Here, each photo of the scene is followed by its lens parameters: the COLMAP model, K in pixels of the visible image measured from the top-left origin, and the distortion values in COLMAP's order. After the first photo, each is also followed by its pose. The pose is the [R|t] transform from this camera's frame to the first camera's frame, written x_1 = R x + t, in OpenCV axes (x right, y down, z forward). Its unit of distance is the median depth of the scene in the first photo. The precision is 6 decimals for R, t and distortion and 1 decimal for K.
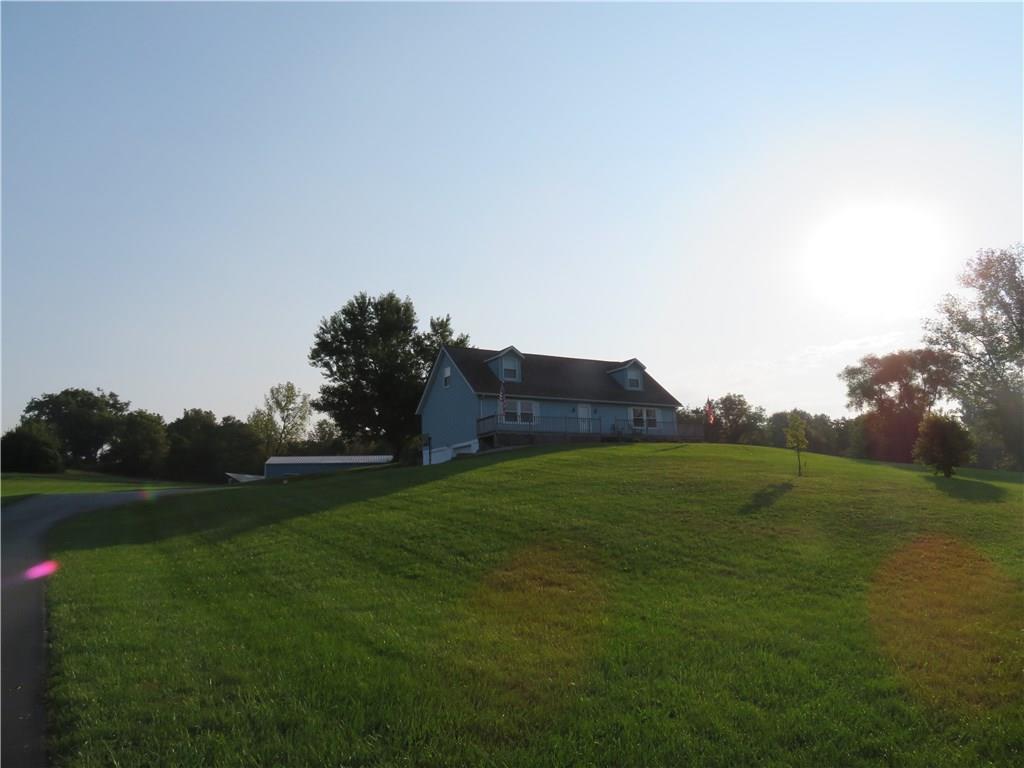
lens RADIAL K [[725.7, 0, 506.5], [0, 725.7, 380.1], [0, 0, 1]] dist [-0.022140, 0.007937]
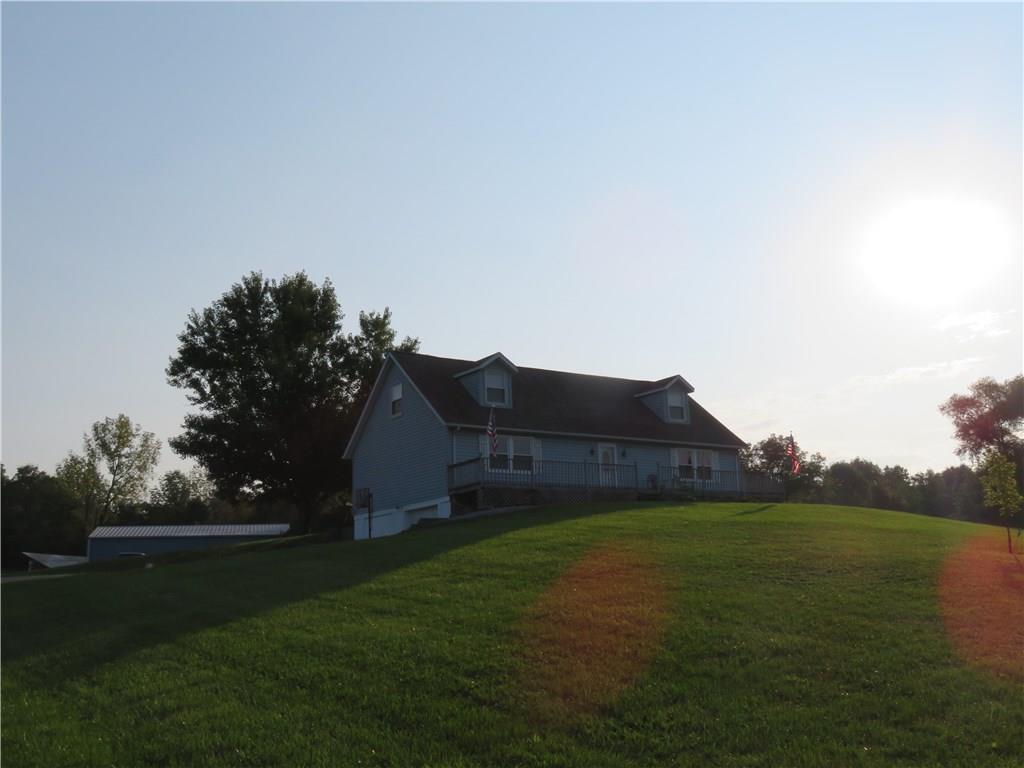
lens RADIAL K [[1026.5, 0, 510.9], [0, 1026.5, 381.3], [0, 0, 1]] dist [0.007989, 0.000000]
pose [[0.996996, 0.009781, 0.076829, -0.036459], [-0.007012, 0.999319, -0.036227, 0.008159], [-0.077131, 0.035580, 0.996386, 0.059430]]
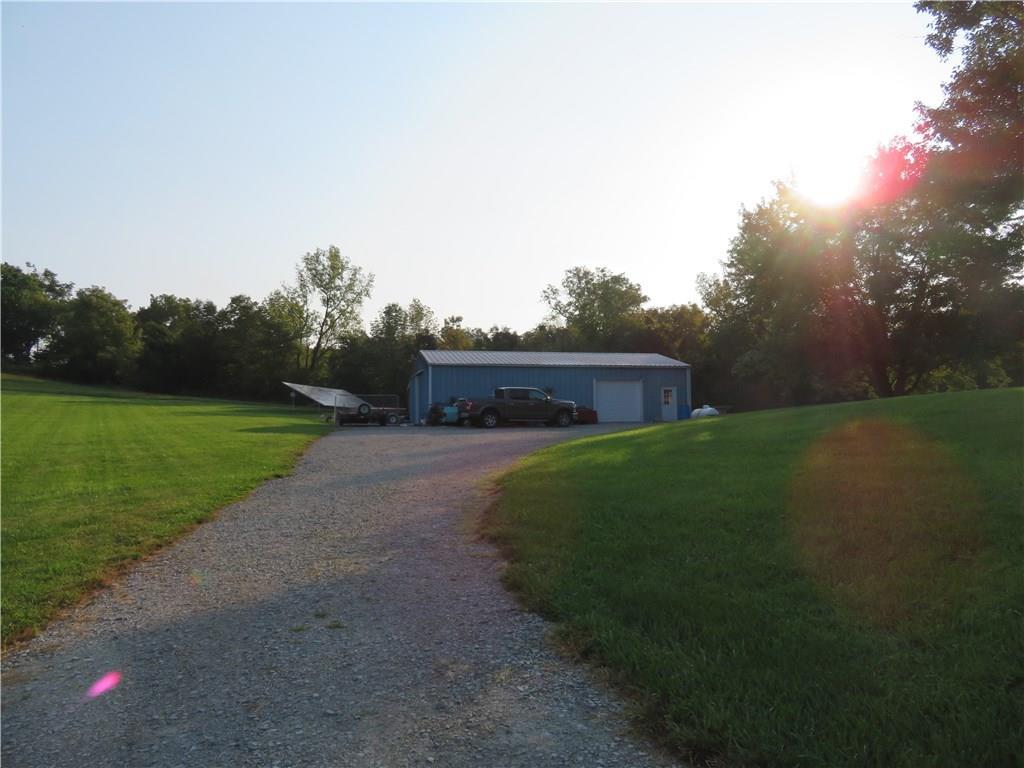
lens RADIAL K [[725.7, 0, 506.7], [0, 725.7, 384.4], [0, 0, 1]] dist [-0.022140, 0.007937]
pose [[0.997018, 0.022221, 0.073897, -0.430936], [-0.030989, 0.992325, 0.119713, 0.099134], [-0.070670, -0.121646, 0.990055, 0.740424]]
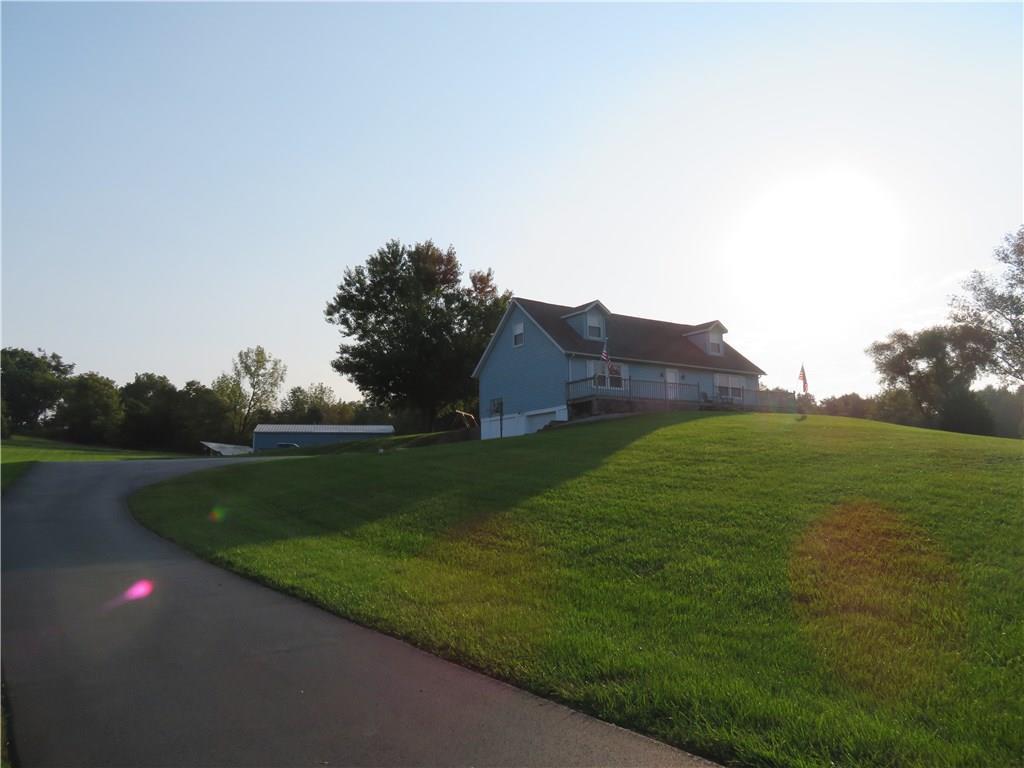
lens RADIAL K [[725.7, 0, 510.5], [0, 725.7, 381.8], [0, 0, 1]] dist [-0.022140, 0.007937]
pose [[0.996514, 0.022922, 0.080210, -0.115263], [-0.025868, 0.999021, 0.035886, 0.015693], [-0.079309, -0.037836, 0.996132, 0.091758]]
